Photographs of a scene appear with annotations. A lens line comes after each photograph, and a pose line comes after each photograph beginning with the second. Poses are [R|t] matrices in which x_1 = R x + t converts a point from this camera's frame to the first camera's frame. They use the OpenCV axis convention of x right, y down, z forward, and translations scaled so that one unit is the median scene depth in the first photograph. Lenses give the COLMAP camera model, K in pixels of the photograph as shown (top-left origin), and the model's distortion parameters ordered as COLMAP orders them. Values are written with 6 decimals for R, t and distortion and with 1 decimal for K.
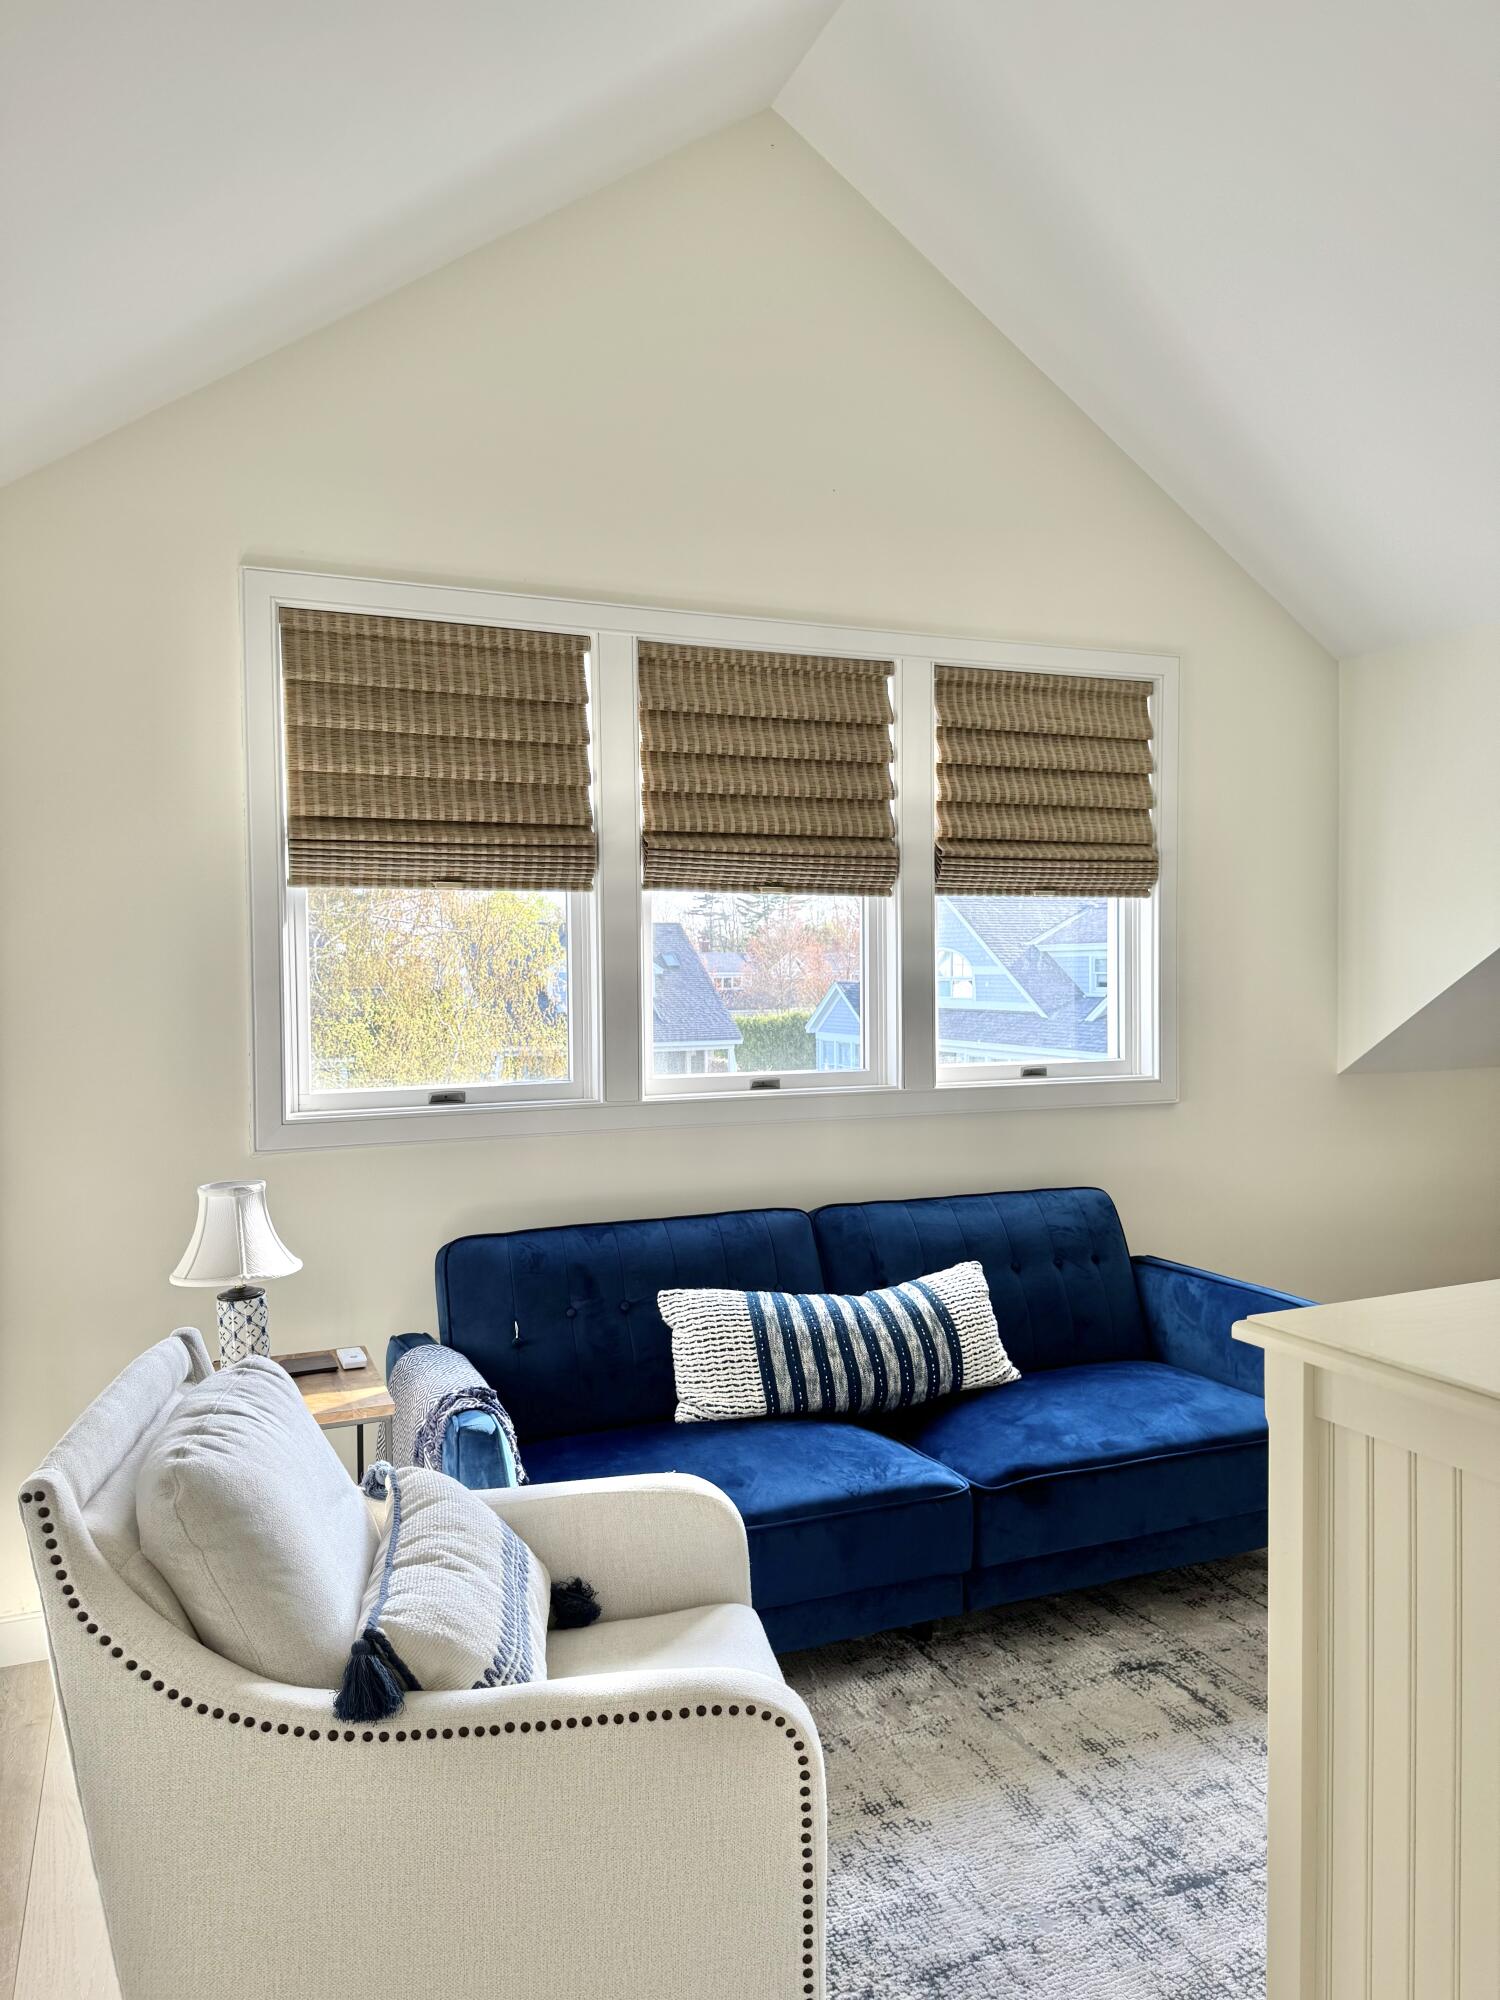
lens RADIAL K [[1386.4, 0, 757.6], [0, 1386.4, 1015.5], [0, 0, 1]] dist [0.021944, -0.003369]
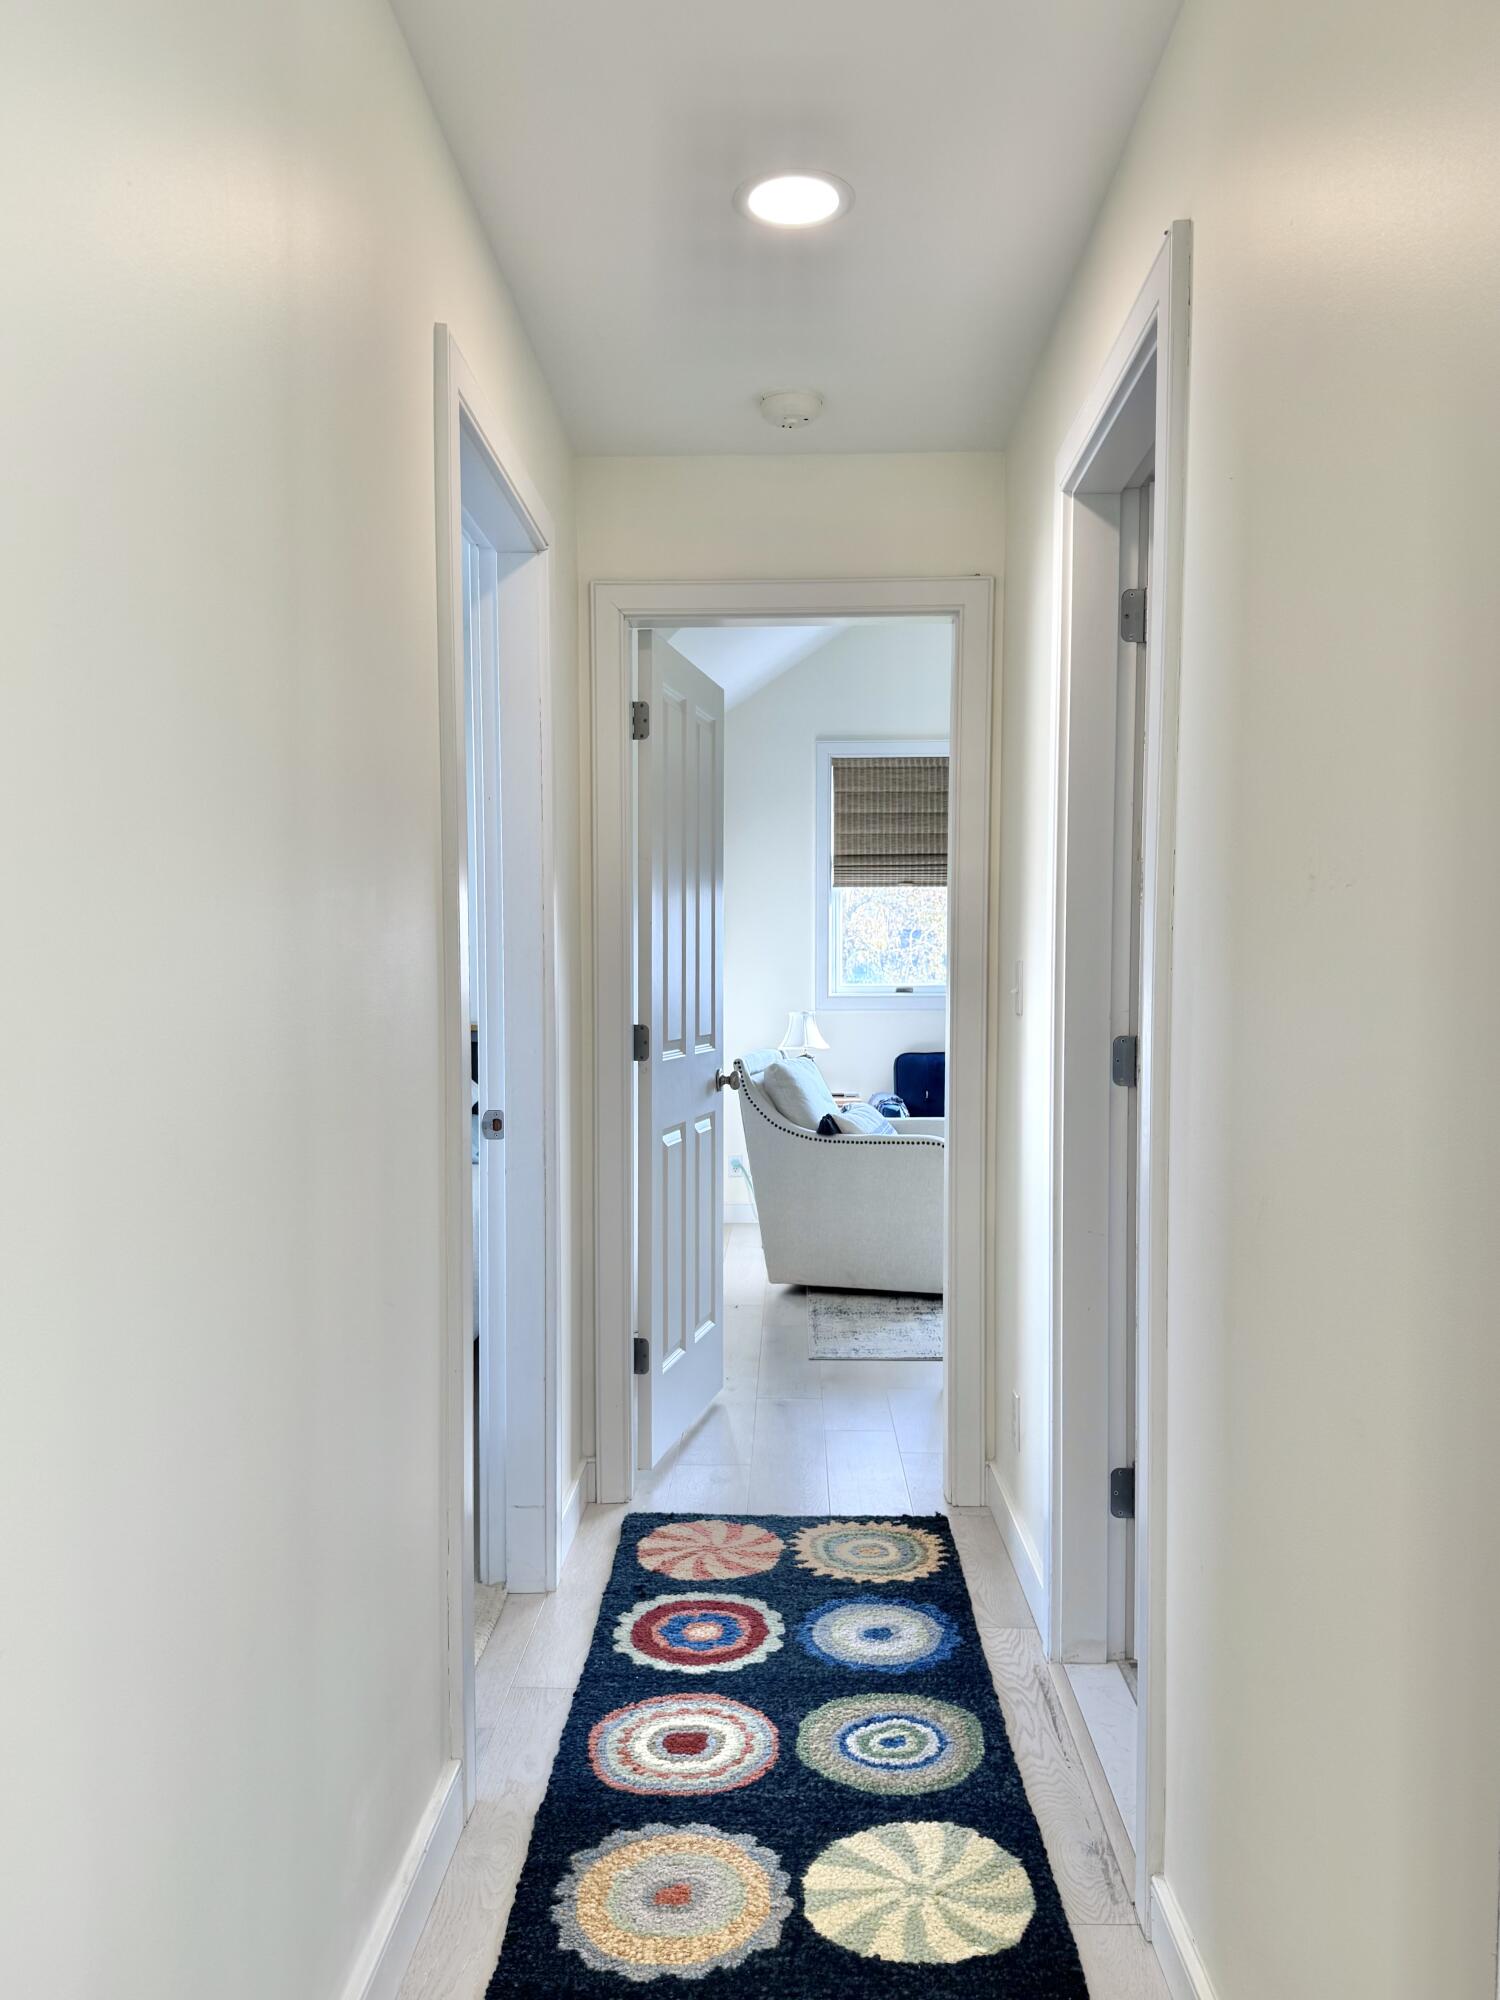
lens RADIAL K [[1386.4, 0, 747.8], [0, 1386.4, 1001.0], [0, 0, 1]] dist [0.021944, -0.003369]
pose [[0.903740, 0.011556, -0.427925, 0.464853], [-0.015245, 0.999870, -0.005195, 0.096092], [0.427810, 0.011218, 0.903799, -0.998268]]
